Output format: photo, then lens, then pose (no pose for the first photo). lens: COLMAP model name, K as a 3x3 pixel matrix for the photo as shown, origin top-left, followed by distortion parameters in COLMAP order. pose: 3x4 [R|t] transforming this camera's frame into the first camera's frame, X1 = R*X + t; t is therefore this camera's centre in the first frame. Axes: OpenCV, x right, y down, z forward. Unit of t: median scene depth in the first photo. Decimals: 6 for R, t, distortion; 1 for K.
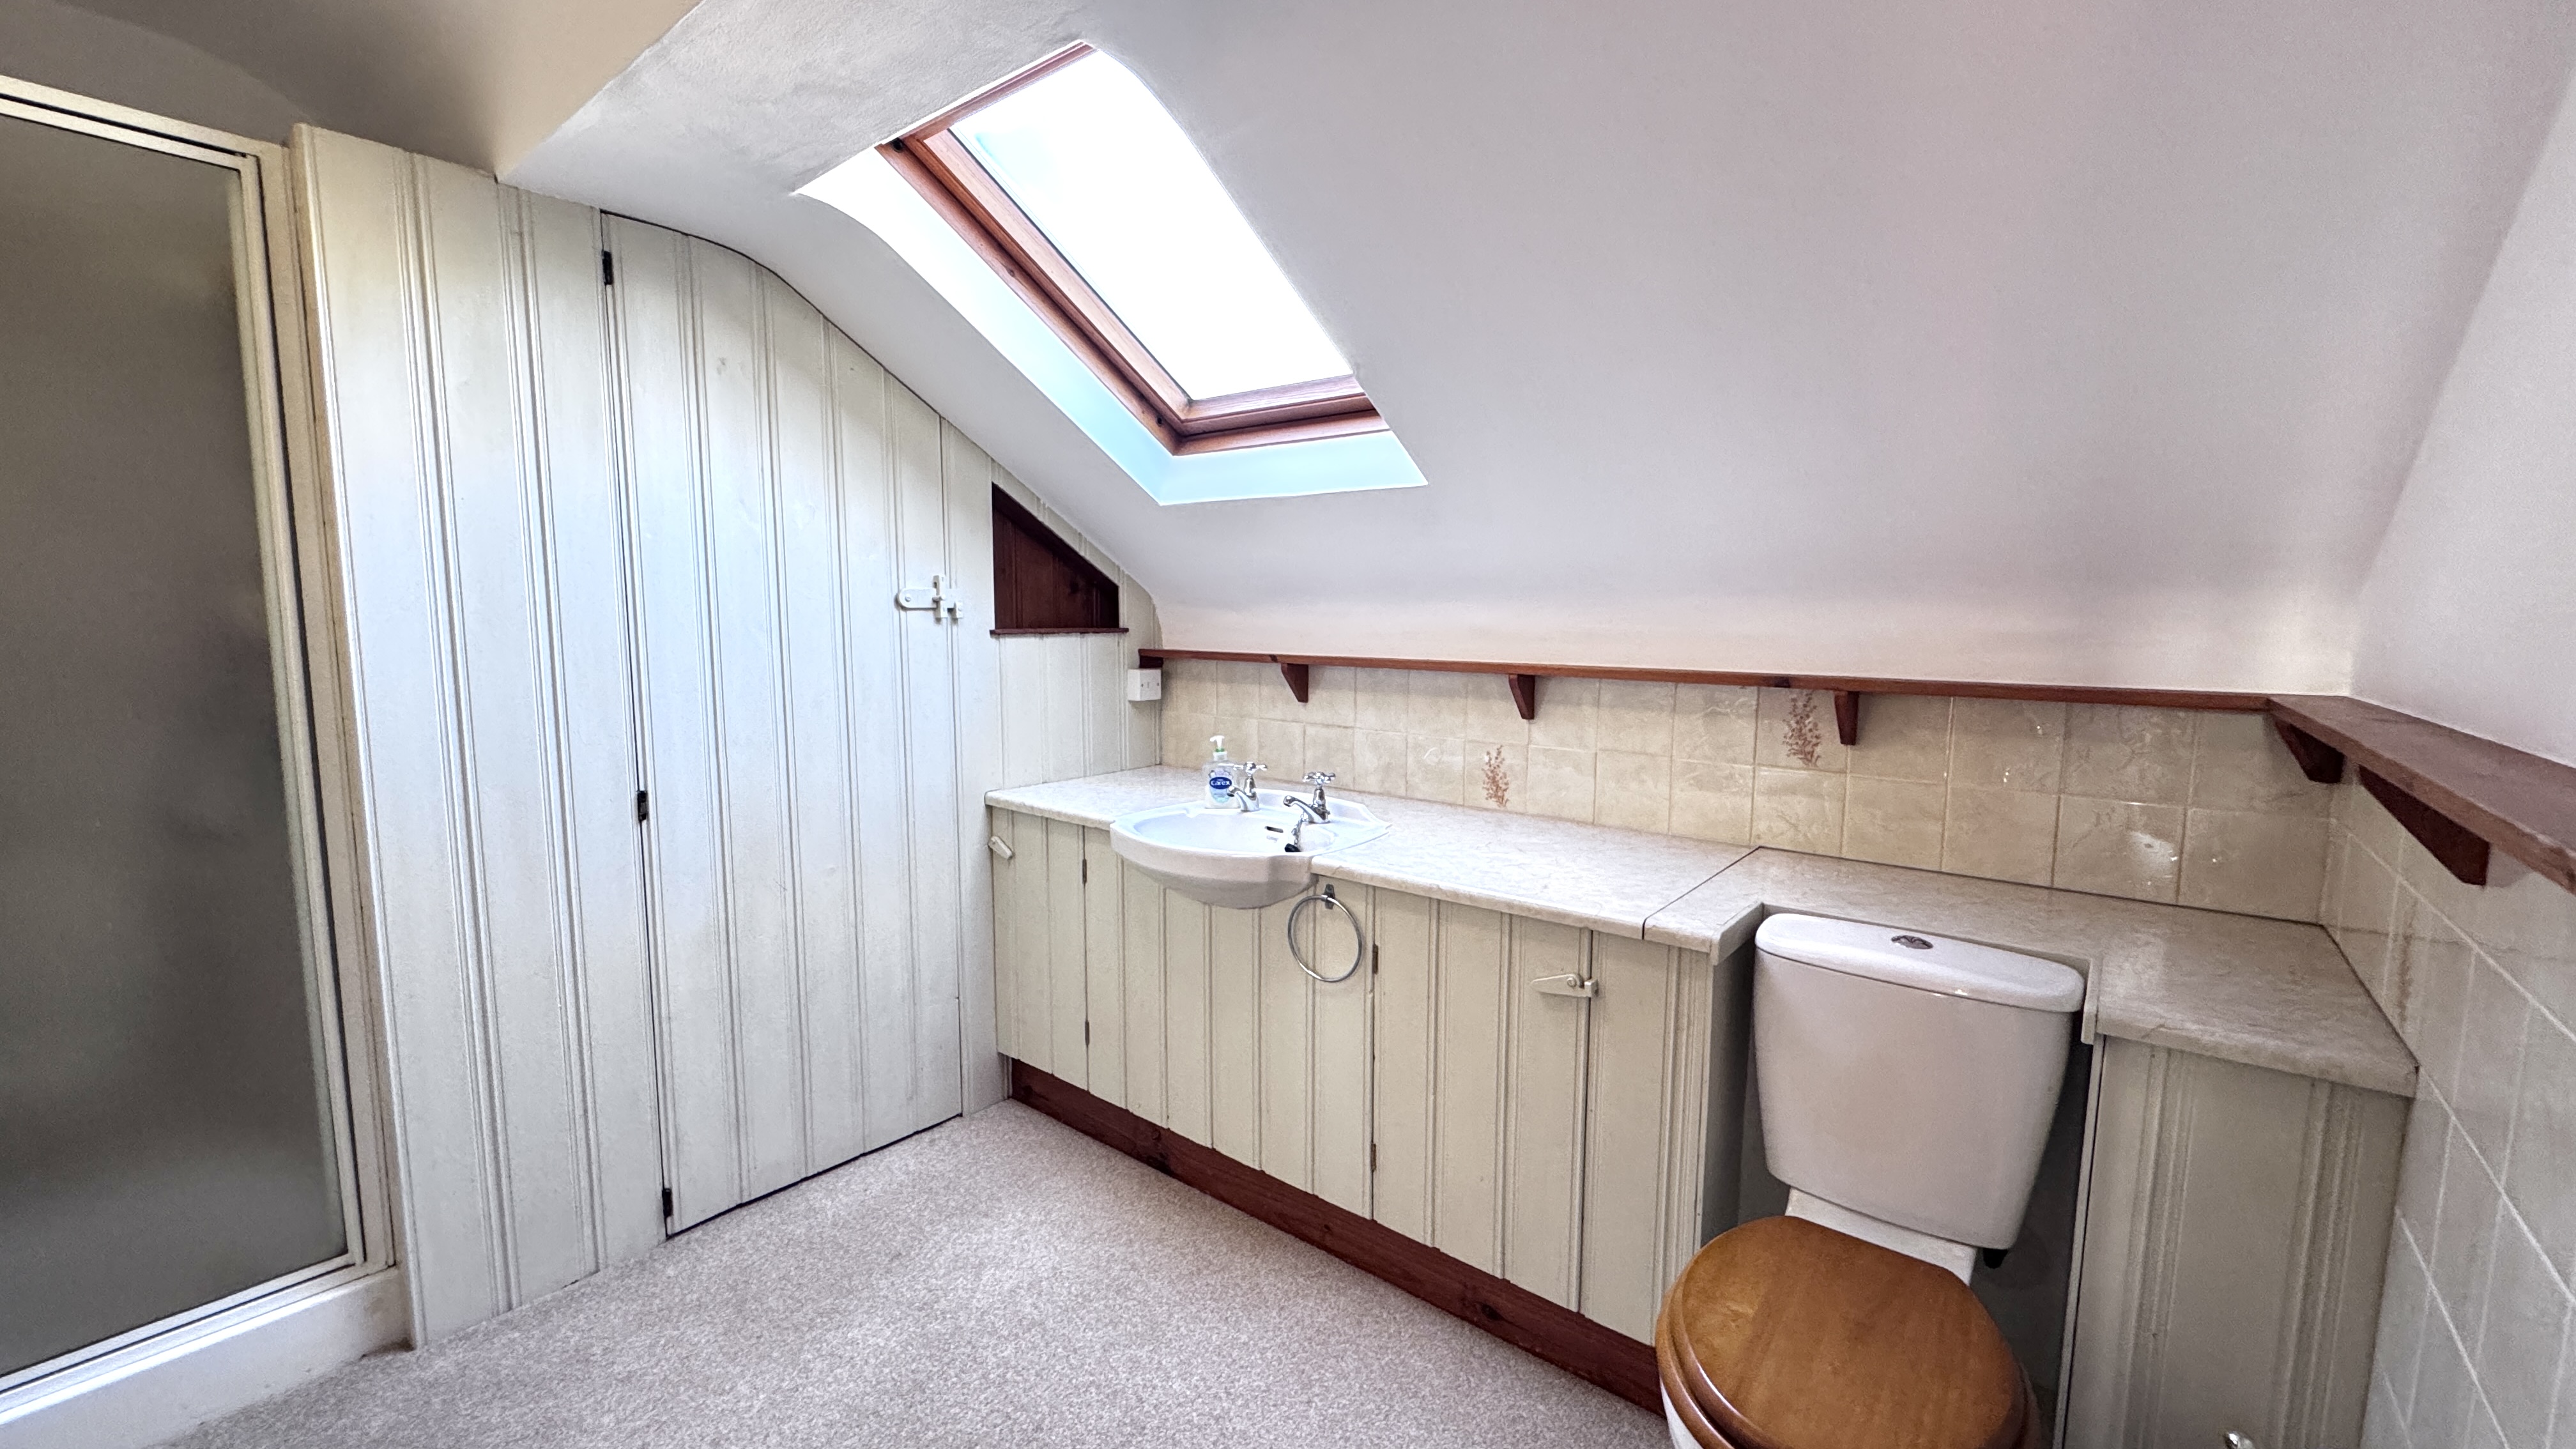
lens RADIAL K [[1027.6, 0, 1281.8], [0, 1027.6, 725.0], [0, 0, 1]] dist [-0.001640, 0.000140]
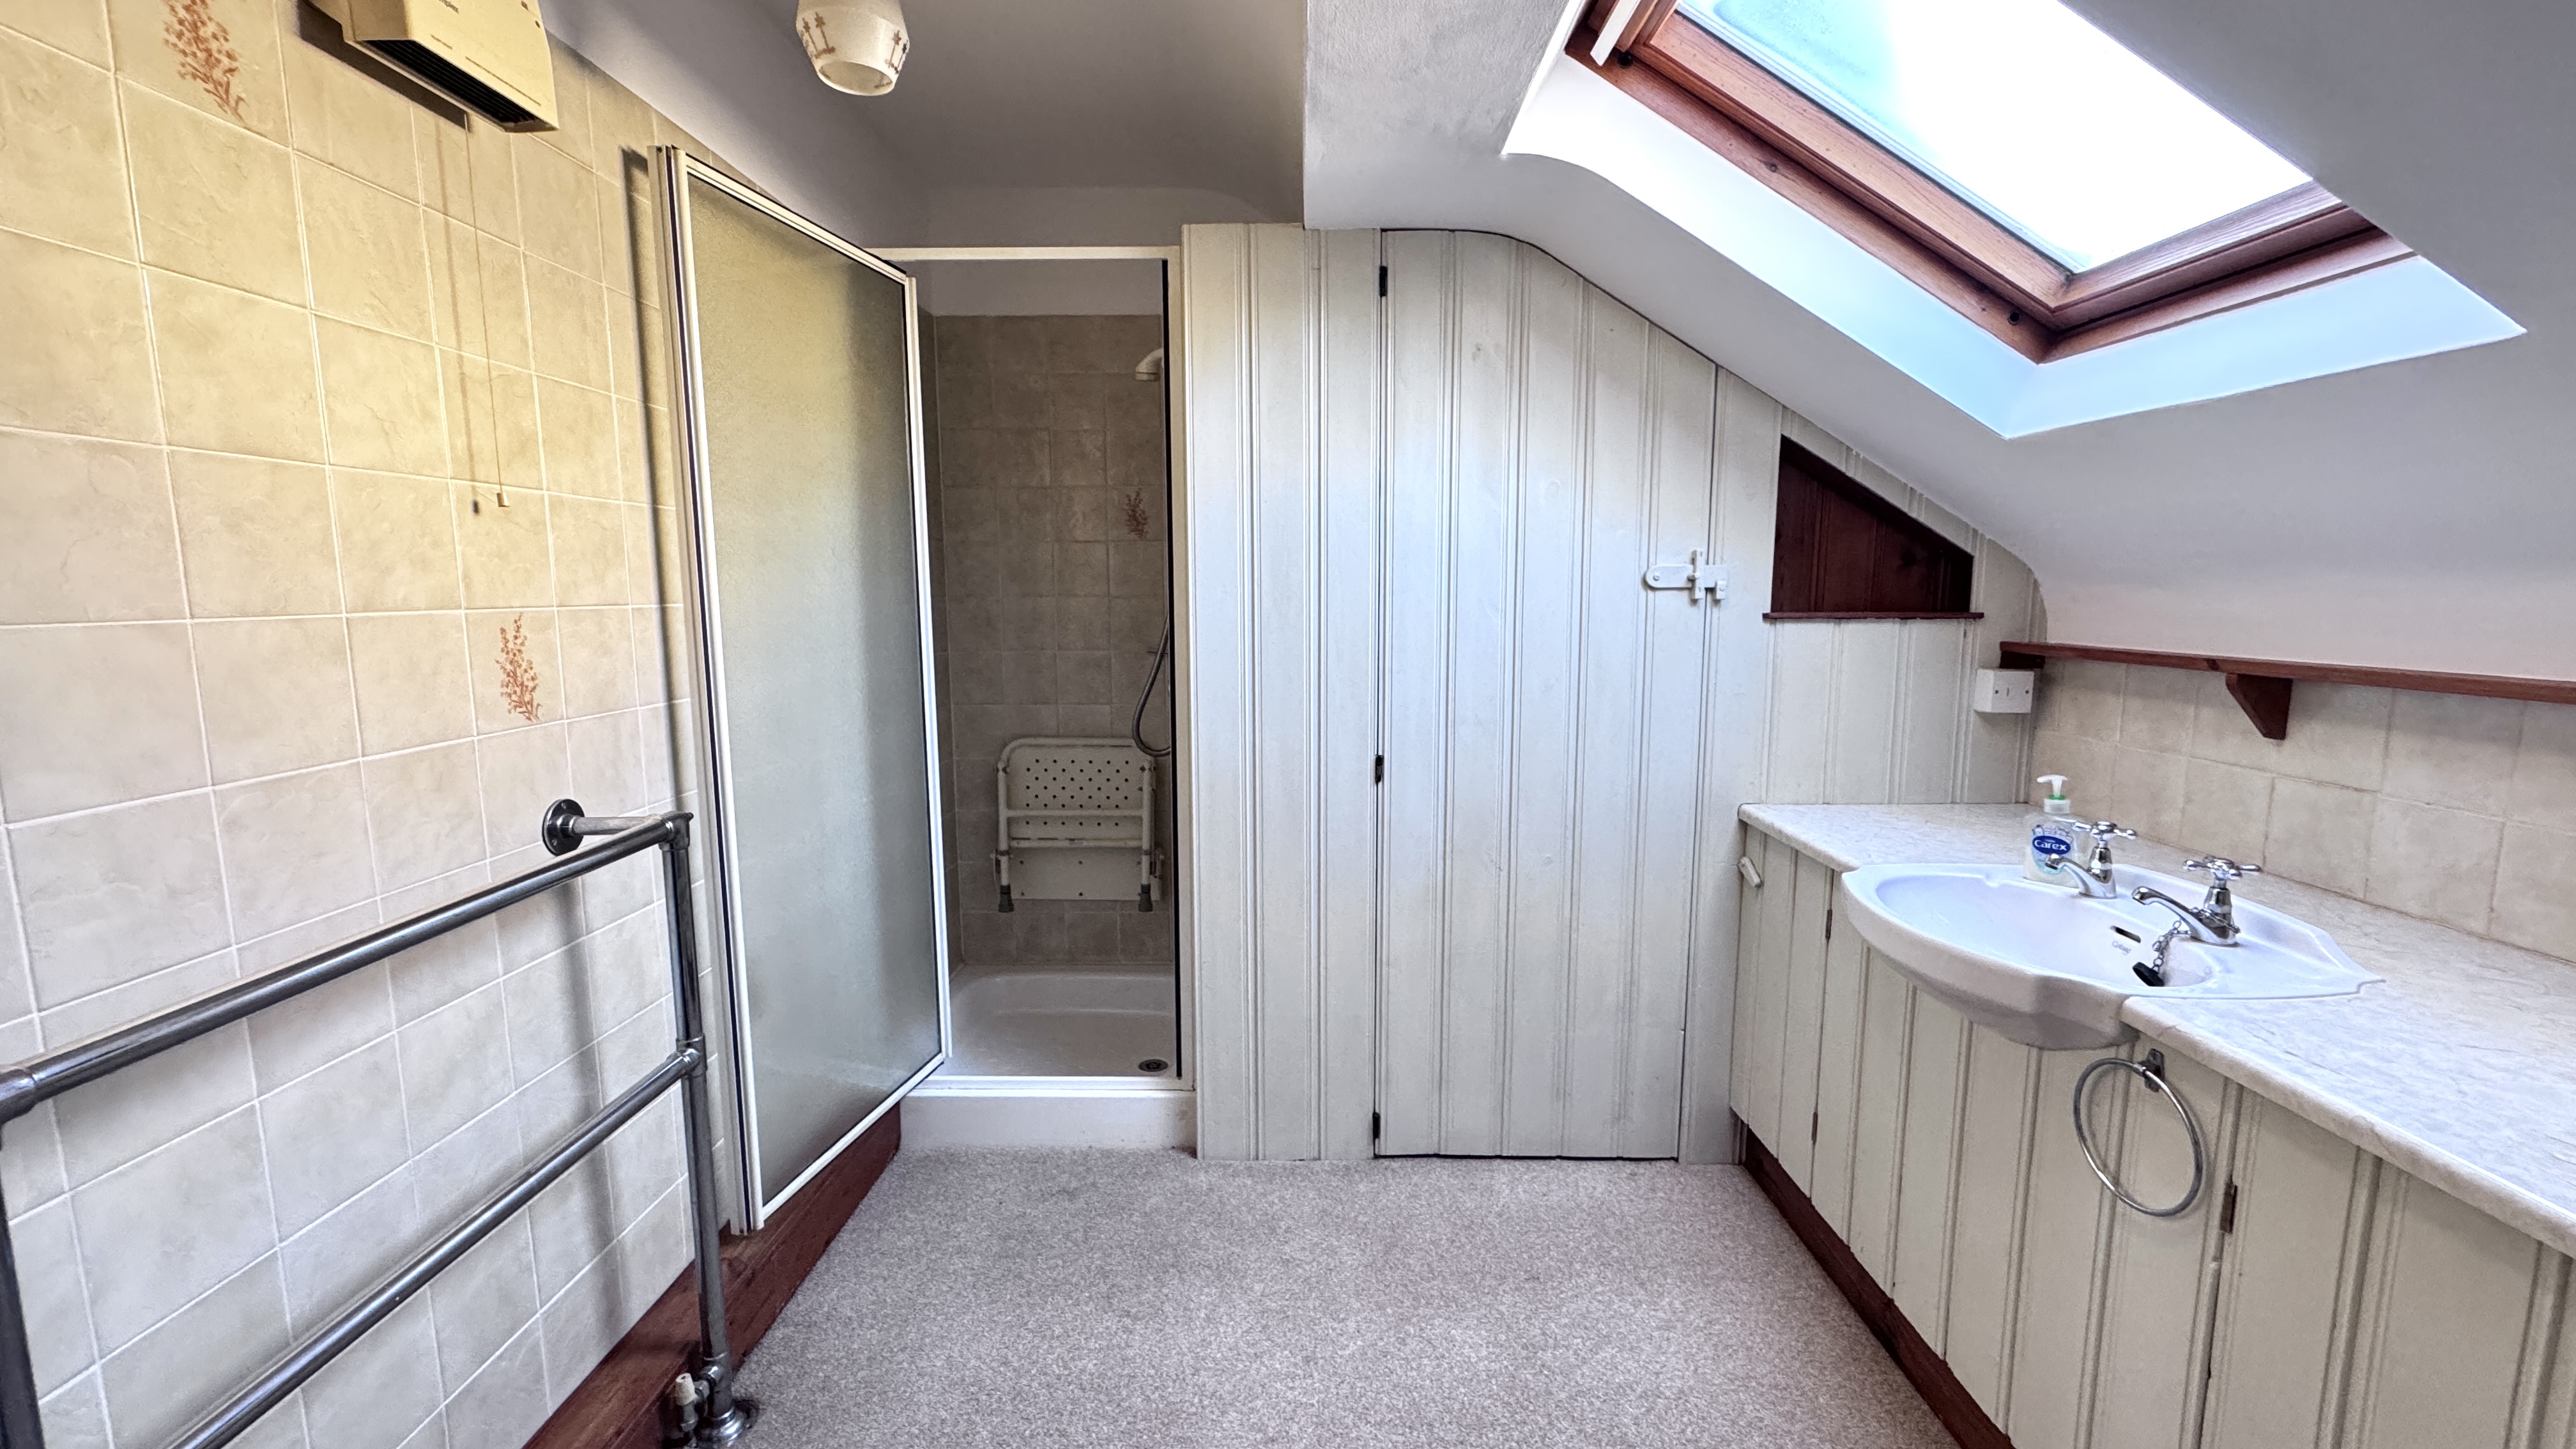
lens RADIAL K [[1027.6, 0, 1288.9], [0, 1027.6, 723.3], [0, 0, 1]] dist [-0.001640, 0.000140]
pose [[0.624534, 0.096064, -0.775067, 0.152990], [-0.081226, 0.995014, 0.057875, -0.023385], [0.776763, 0.026811, 0.629222, 0.202453]]
